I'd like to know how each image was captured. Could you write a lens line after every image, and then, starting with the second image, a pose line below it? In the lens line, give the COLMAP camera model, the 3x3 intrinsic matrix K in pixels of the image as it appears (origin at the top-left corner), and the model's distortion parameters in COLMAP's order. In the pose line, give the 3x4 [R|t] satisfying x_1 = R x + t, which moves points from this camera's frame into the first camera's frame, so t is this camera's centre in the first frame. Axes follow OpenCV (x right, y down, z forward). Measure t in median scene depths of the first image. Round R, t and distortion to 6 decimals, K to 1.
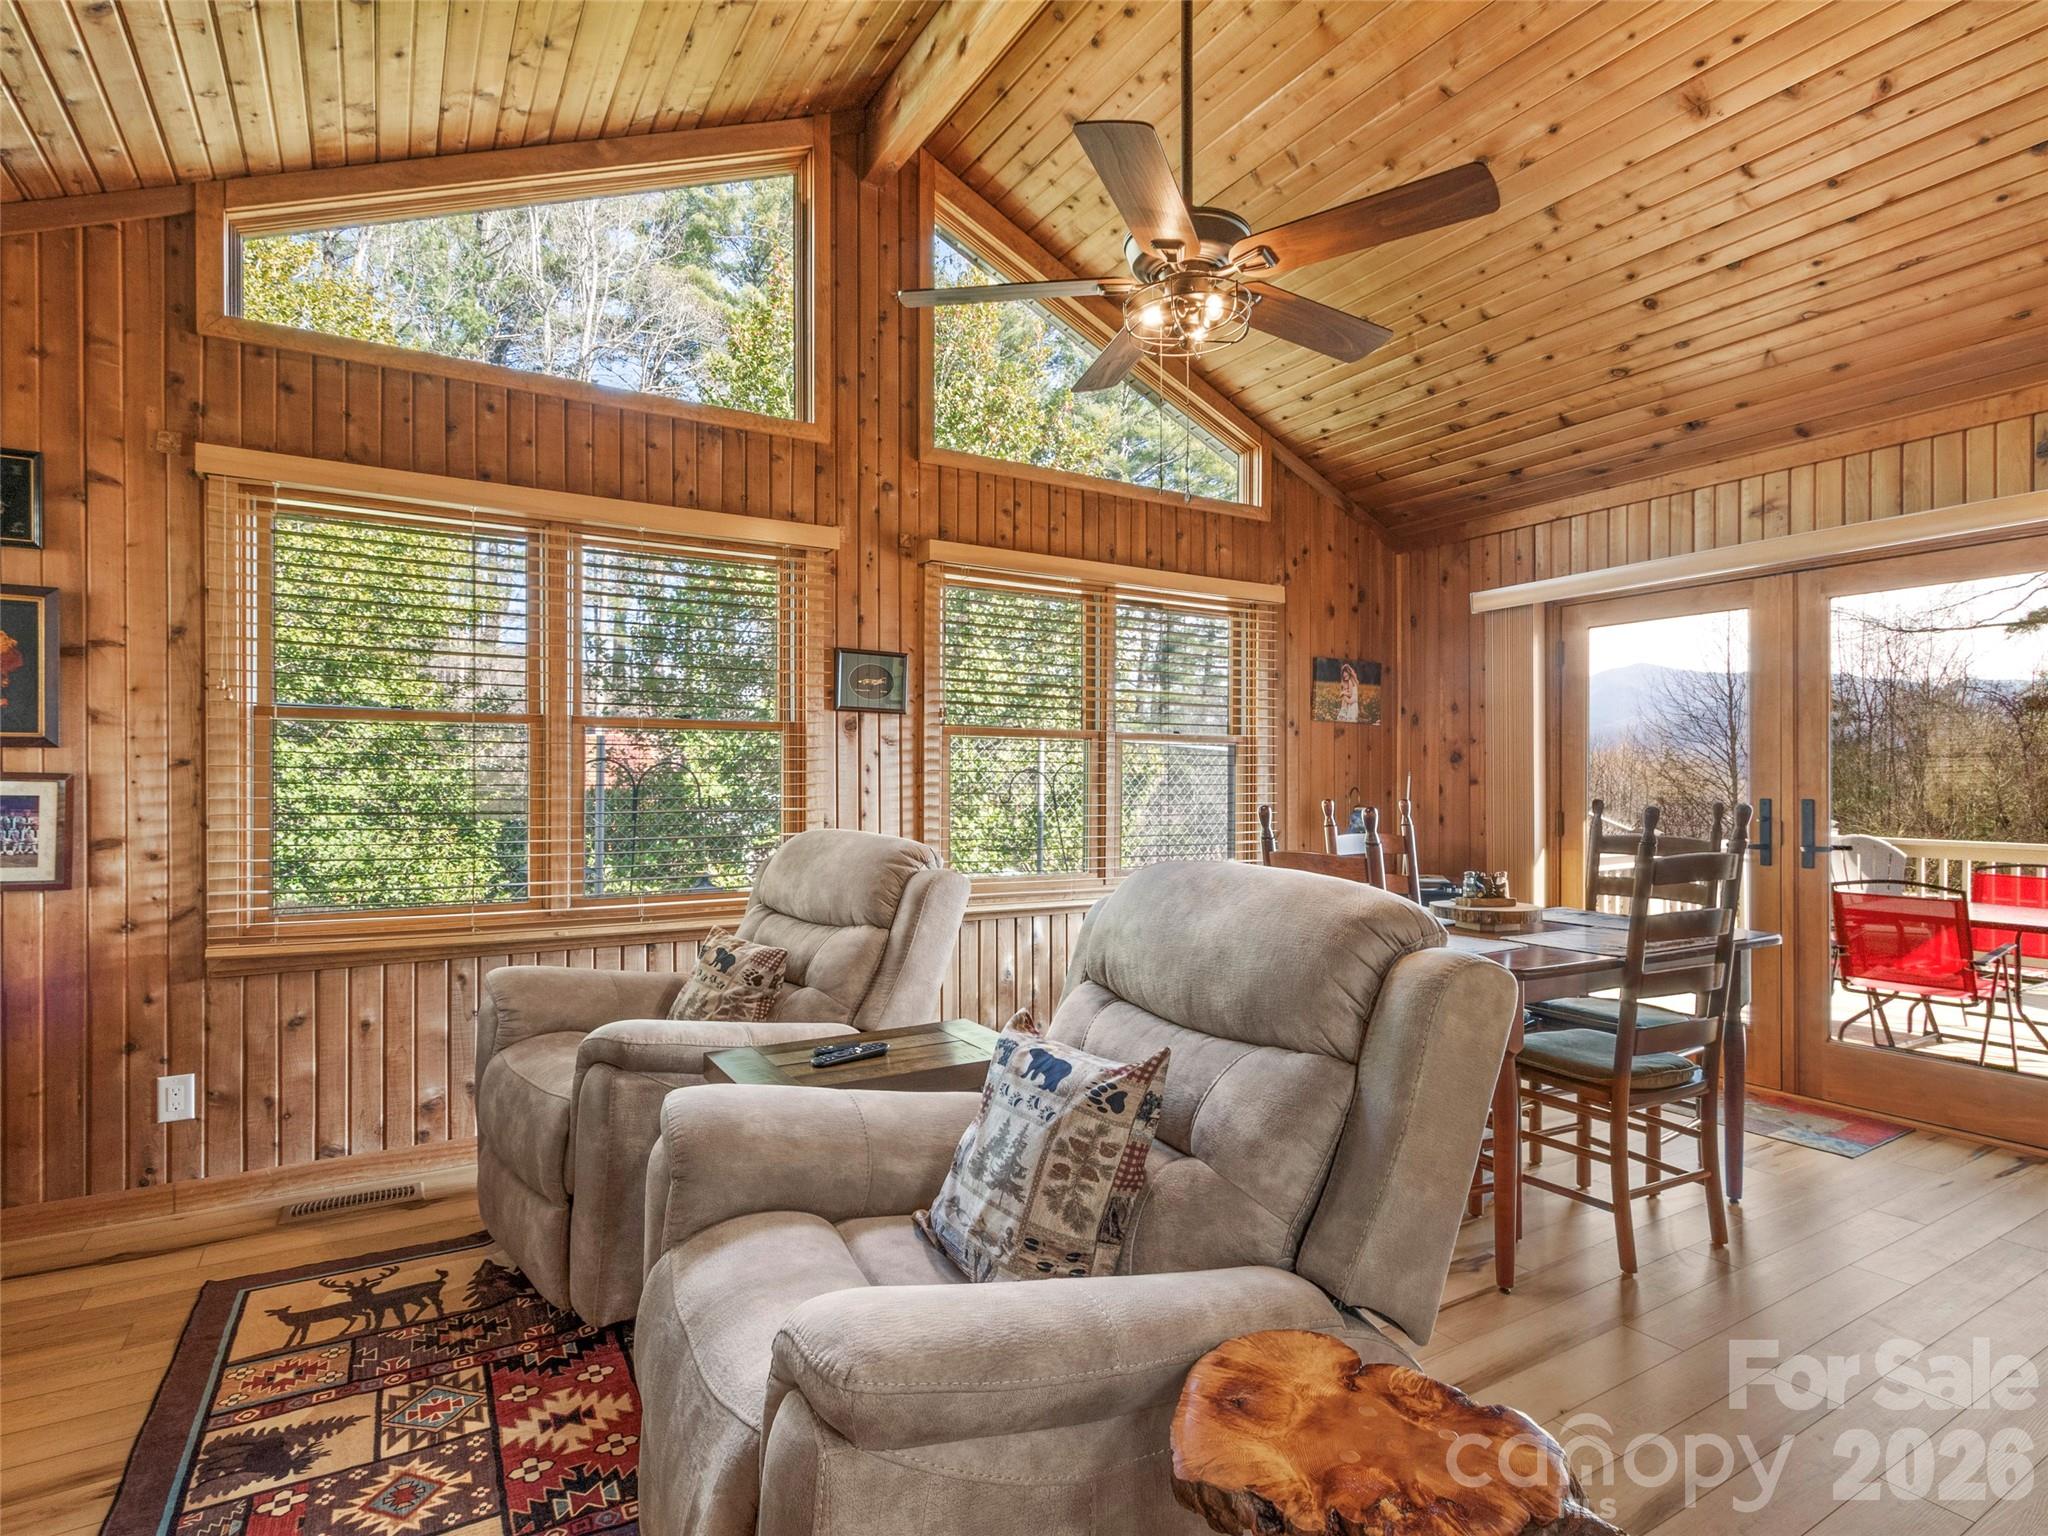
lens RADIAL K [[1060.5, 0, 1011.5], [0, 1060.5, 782.4], [0, 0, 1]] dist [0.002776, -0.000515]
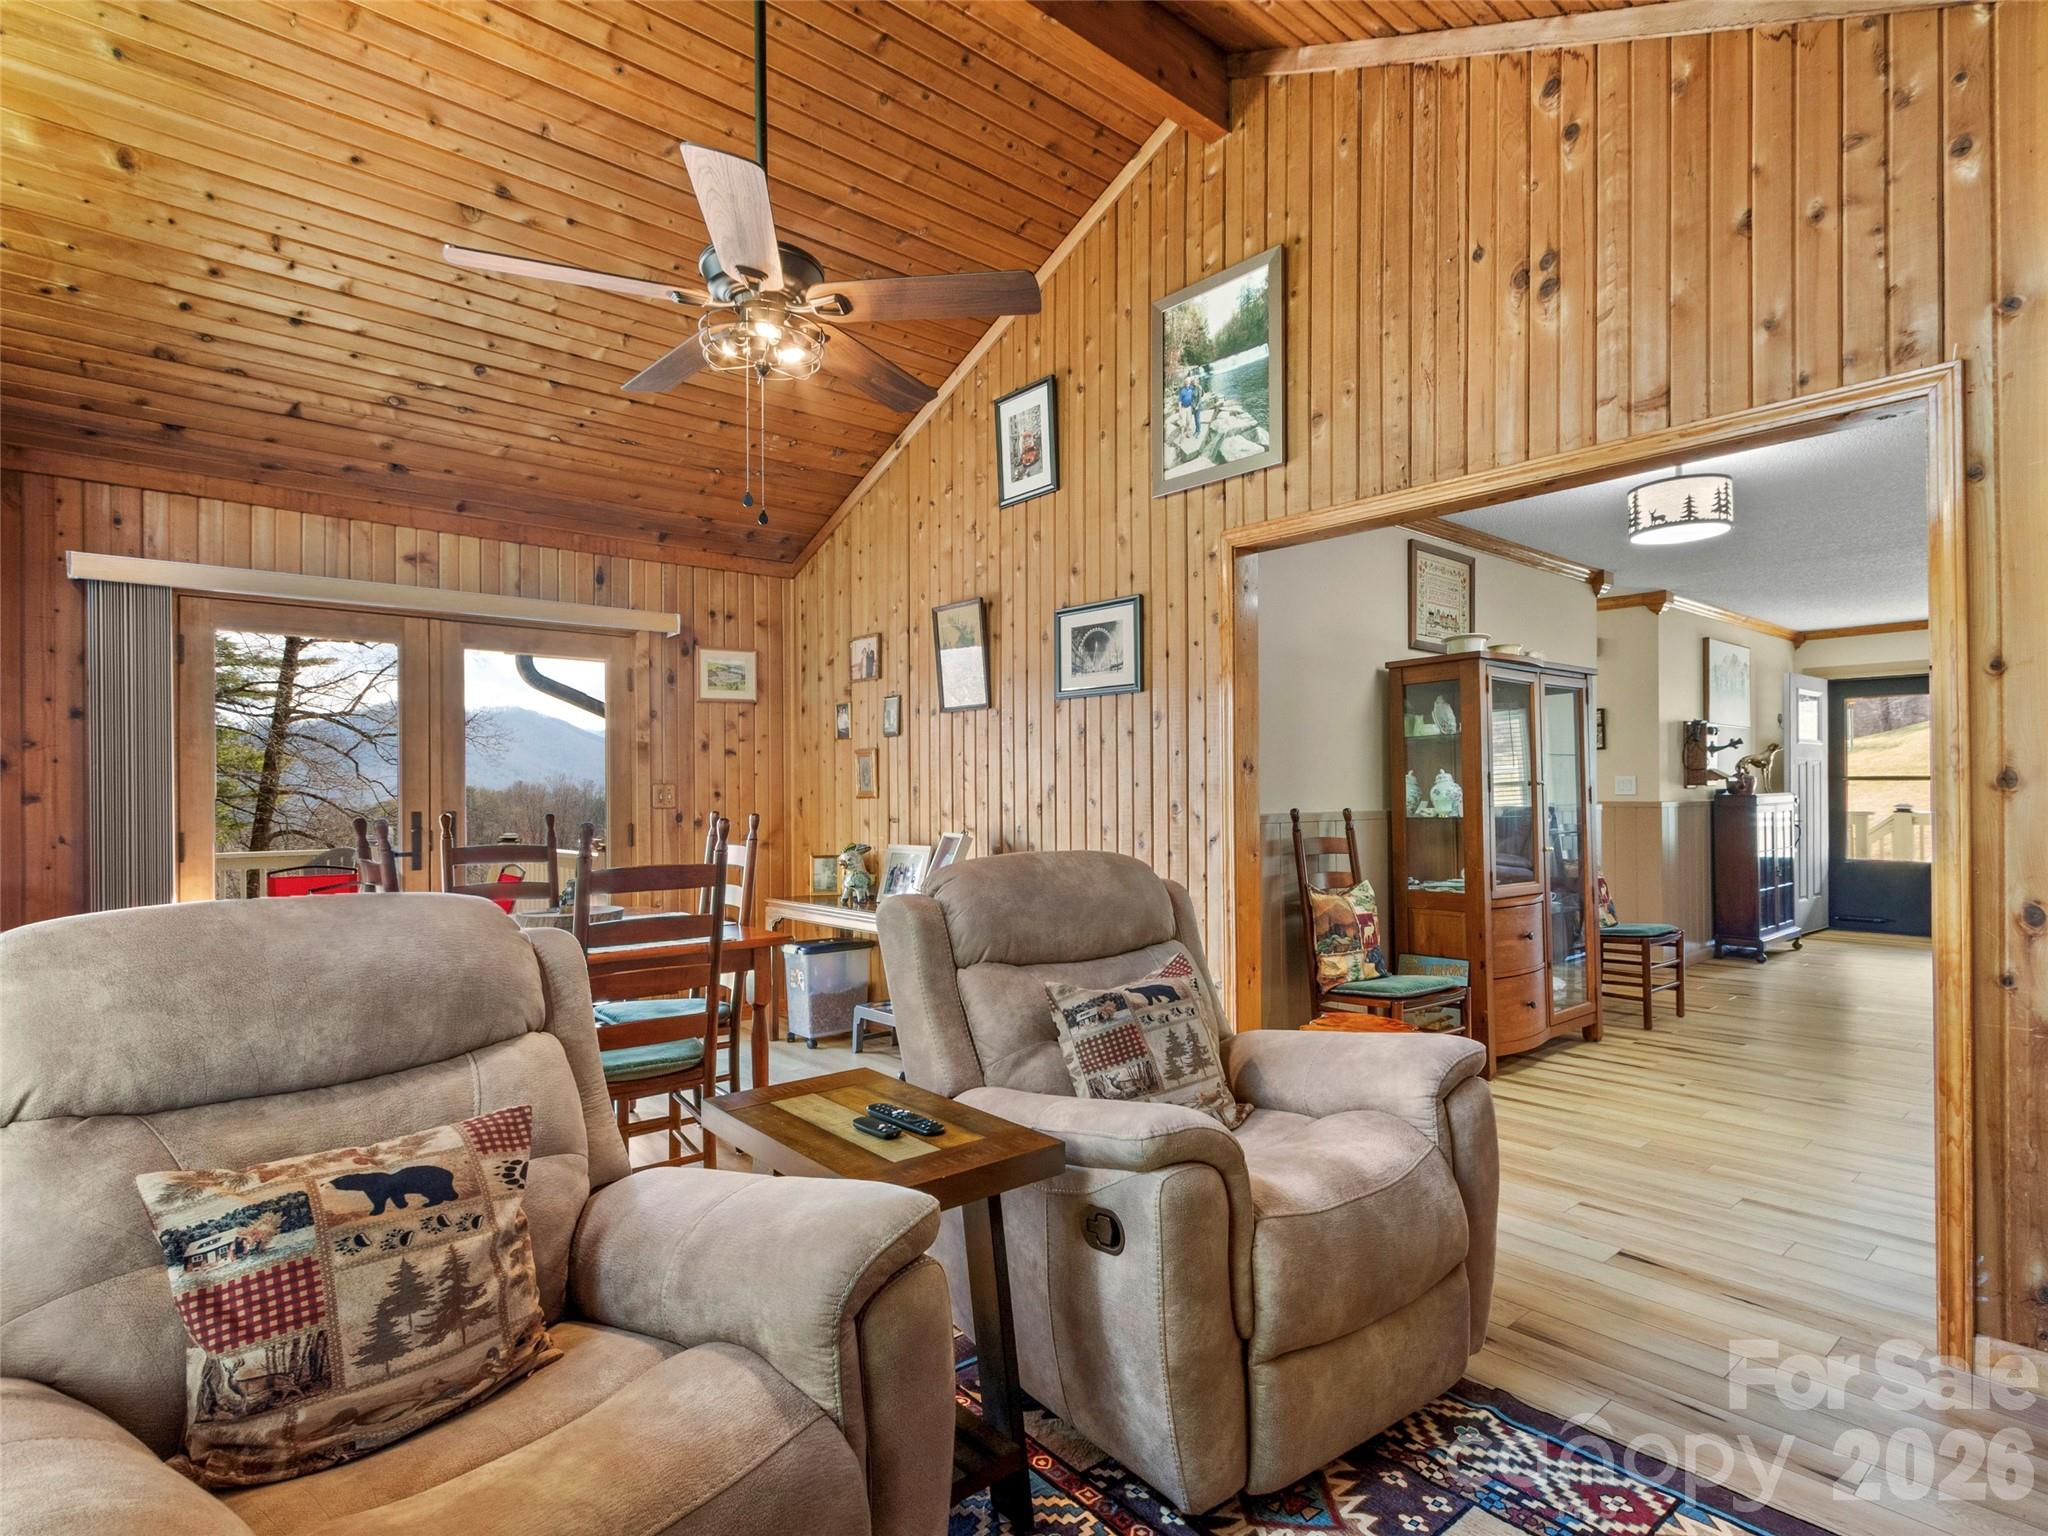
lens RADIAL K [[1066.0, 0, 1039.6], [0, 1066.0, 763.3], [0, 0, 1]] dist [0.000690, 0.000799]
pose [[-0.181909, 0.023254, 0.983040, -0.525303], [0.002856, 0.999729, -0.023120, -0.007499], [-0.983311, -0.001399, -0.181926, 0.538708]]
